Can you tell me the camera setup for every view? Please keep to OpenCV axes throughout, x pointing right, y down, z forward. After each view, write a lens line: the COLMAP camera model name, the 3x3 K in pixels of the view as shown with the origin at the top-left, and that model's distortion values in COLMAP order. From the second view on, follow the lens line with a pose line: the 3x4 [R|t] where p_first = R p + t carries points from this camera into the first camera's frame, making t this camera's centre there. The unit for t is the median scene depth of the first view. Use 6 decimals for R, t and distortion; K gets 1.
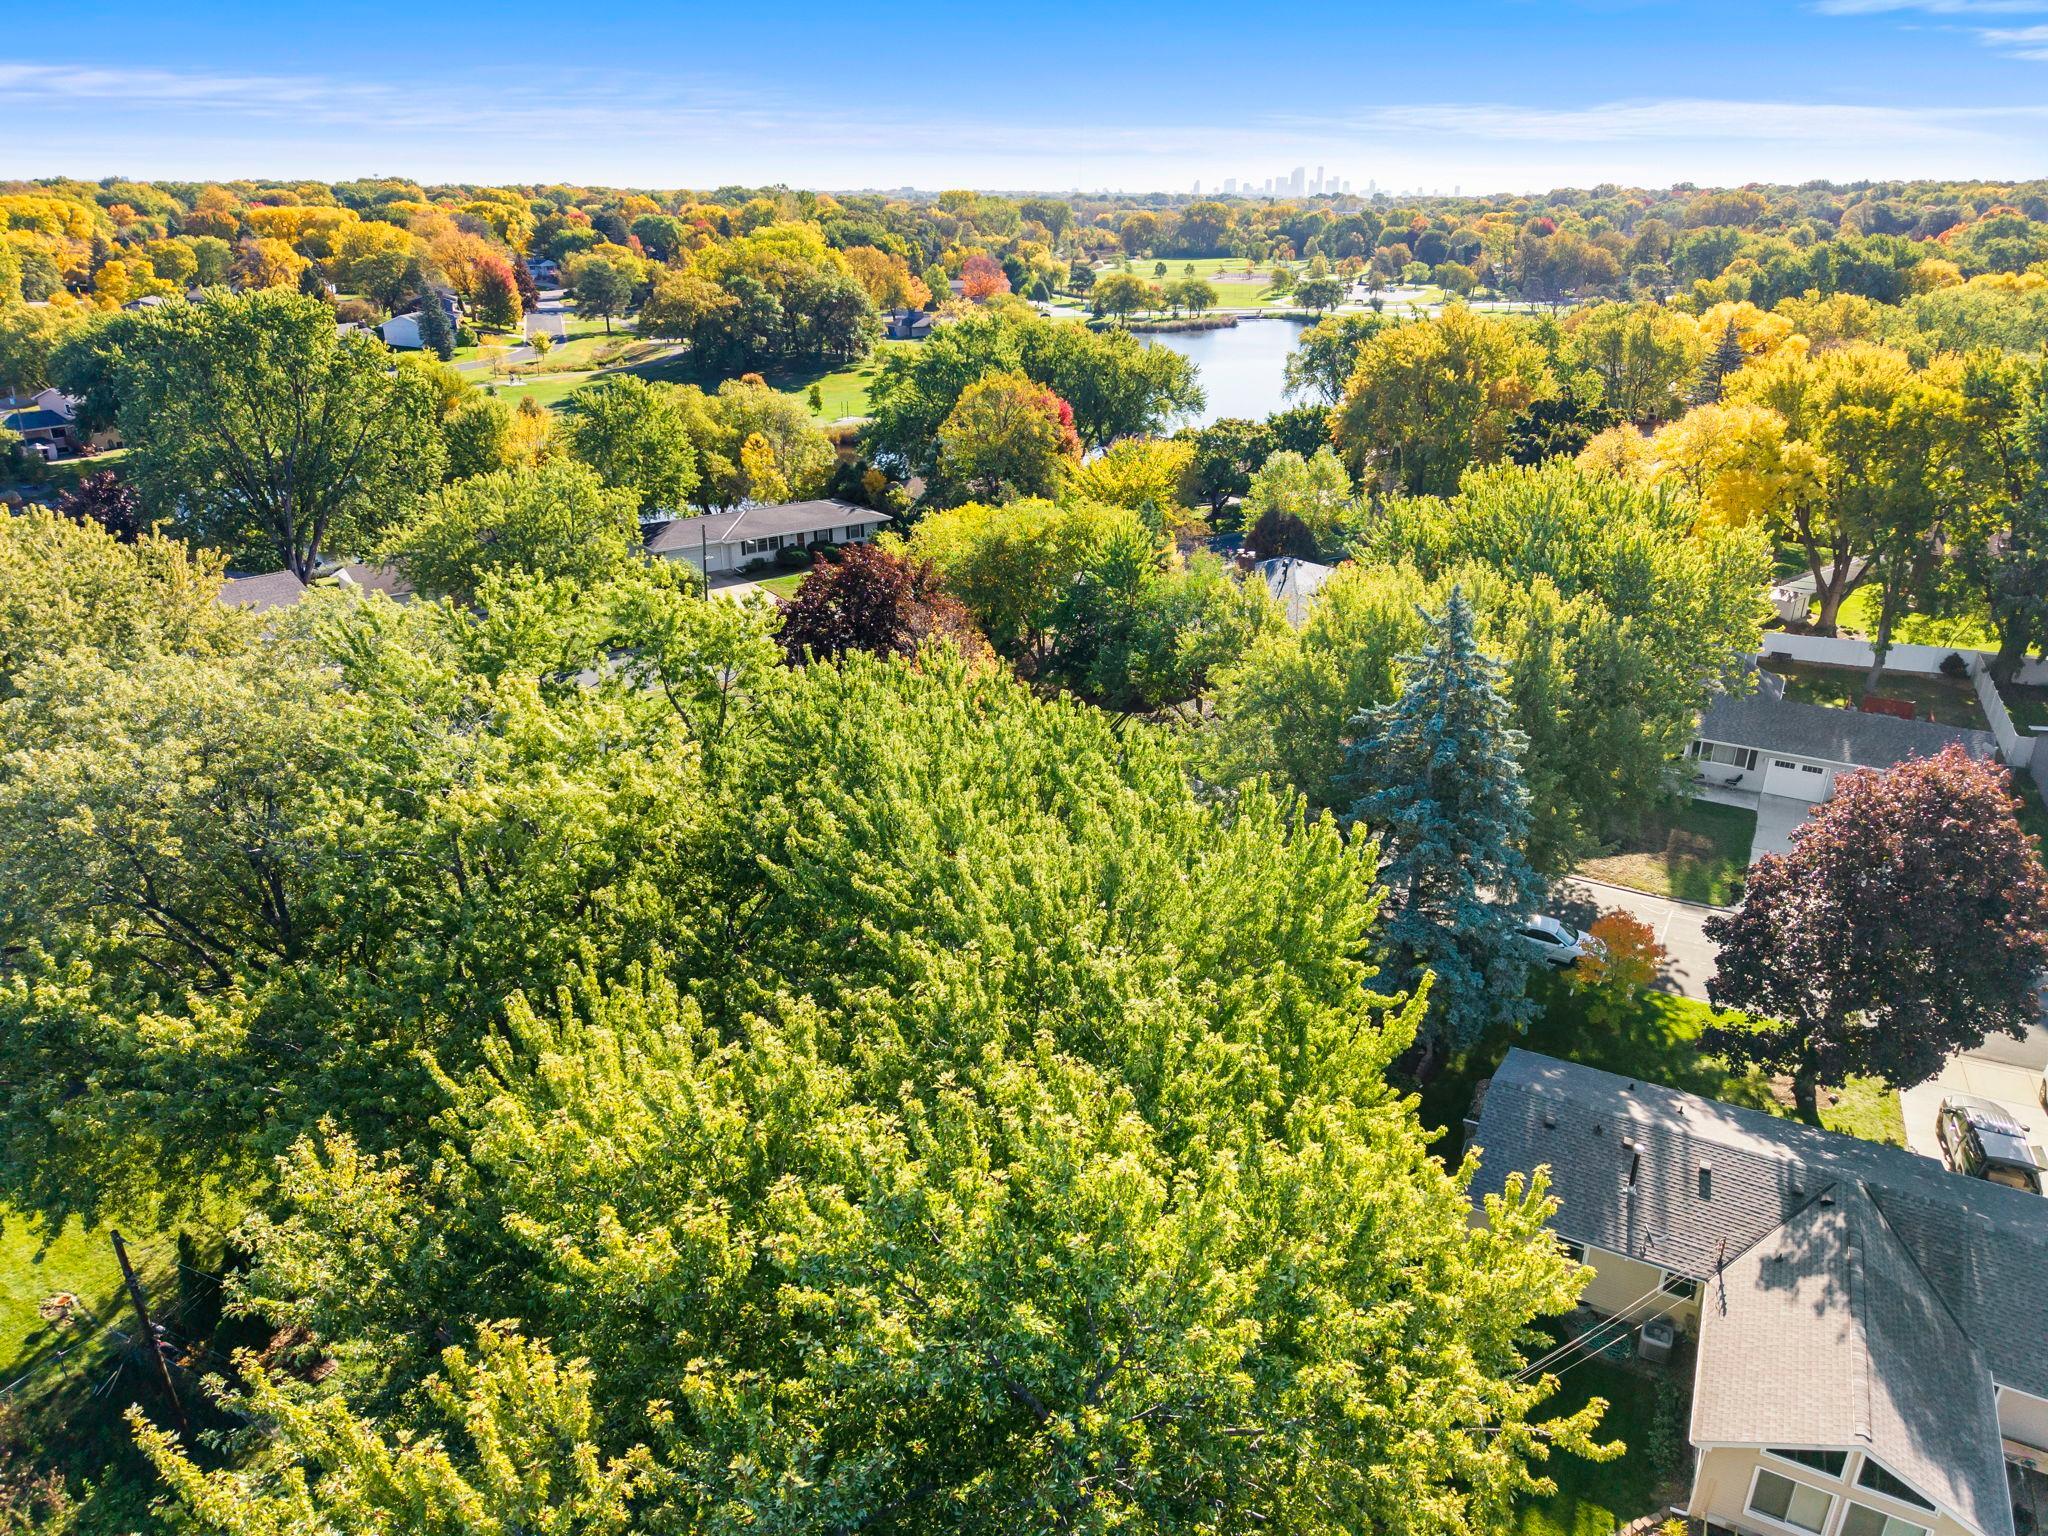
lens RADIAL K [[1360.0, 0, 1024.5], [0, 1360.0, 768.0], [0, 0, 1]] dist [-0.003085, 0.003515]
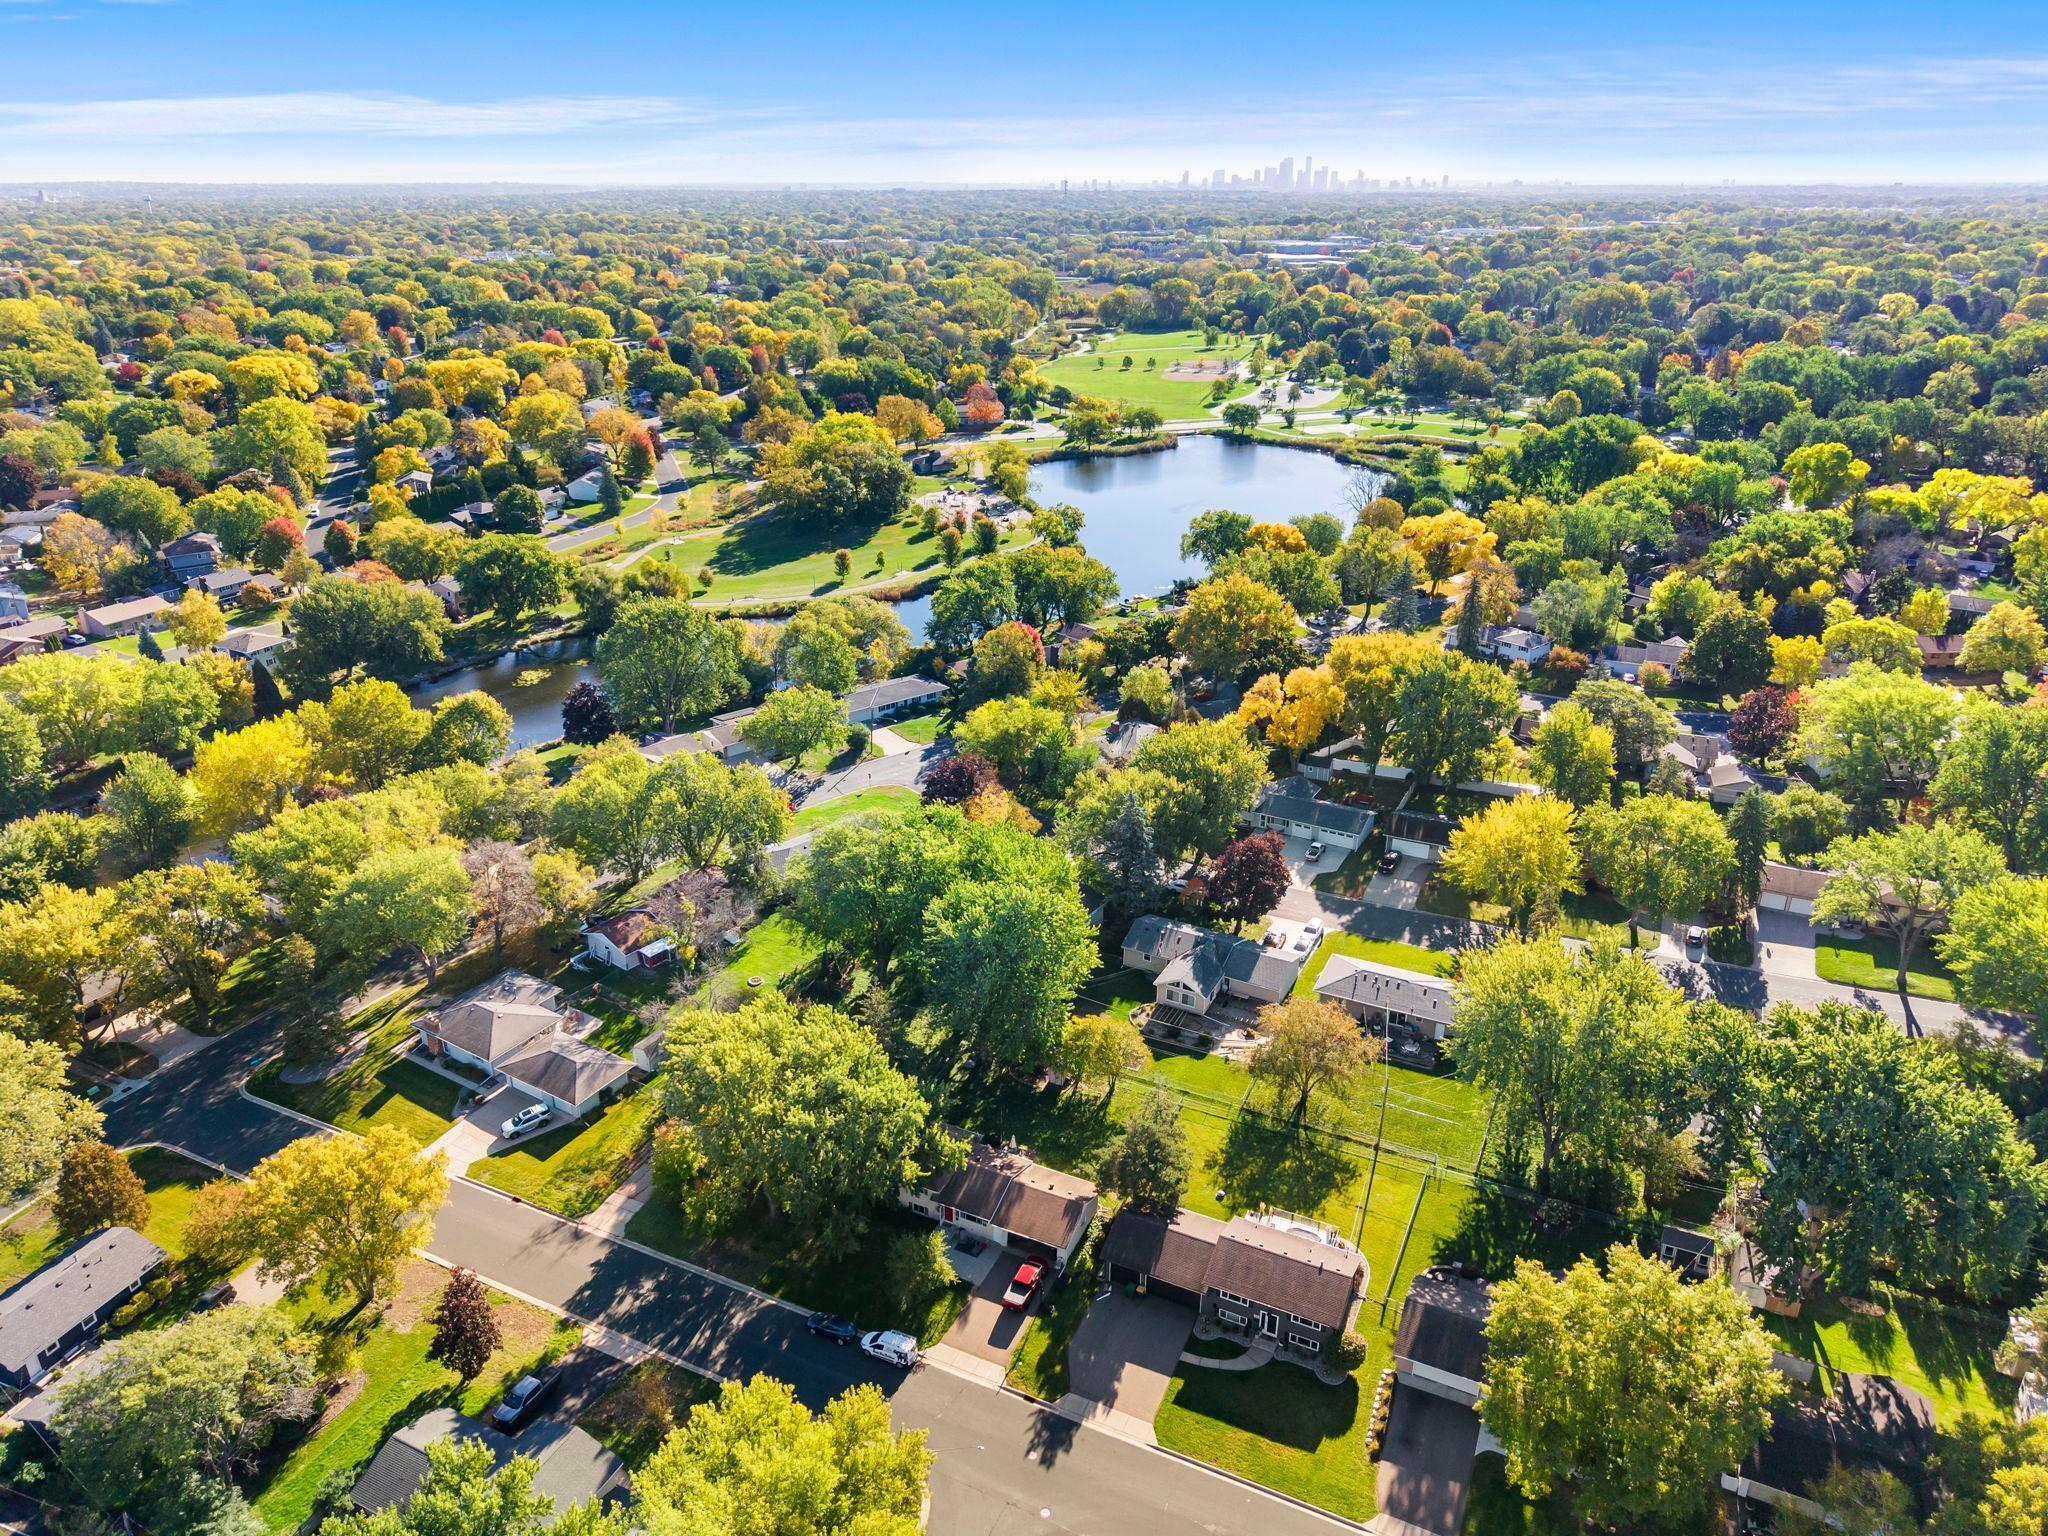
lens RADIAL K [[1360.0, 0, 1025.9], [0, 1360.0, 768.4], [0, 0, 1]] dist [-0.003085, 0.003515]
pose [[0.999964, -0.004487, 0.007146, 0.000088], [0.004427, 0.999956, 0.008311, -0.049557], [-0.007183, -0.008279, 0.999940, -0.599571]]
